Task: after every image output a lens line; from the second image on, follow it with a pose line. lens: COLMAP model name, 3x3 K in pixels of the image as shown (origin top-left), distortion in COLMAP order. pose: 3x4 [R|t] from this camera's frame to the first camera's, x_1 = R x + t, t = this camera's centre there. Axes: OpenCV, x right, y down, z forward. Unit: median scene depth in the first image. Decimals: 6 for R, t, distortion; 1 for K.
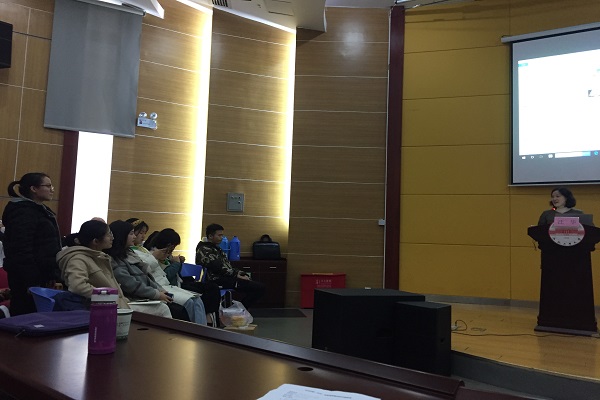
lens RADIAL K [[492.7, 0, 300.0], [0, 492.7, 200.0], [0, 0, 1]] dist [0.006075, -0.007494]
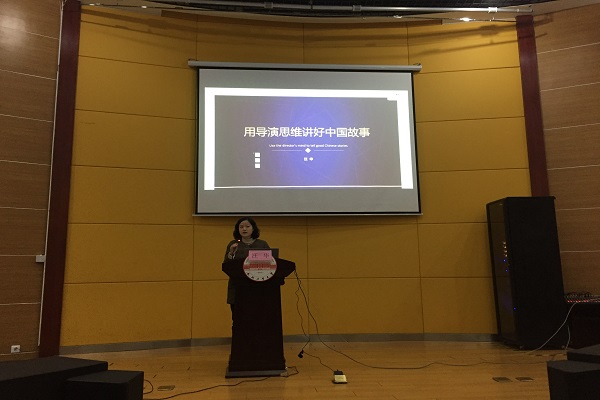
lens RADIAL K [[492.7, 0, 300.0], [0, 492.7, 200.0], [0, 0, 1]] dist [0.006075, -0.007494]
pose [[0.799616, 0.044685, 0.598847, 0.021650], [-0.009248, 0.998026, -0.062123, -0.001920], [-0.600440, 0.044137, 0.798450, 0.122008]]
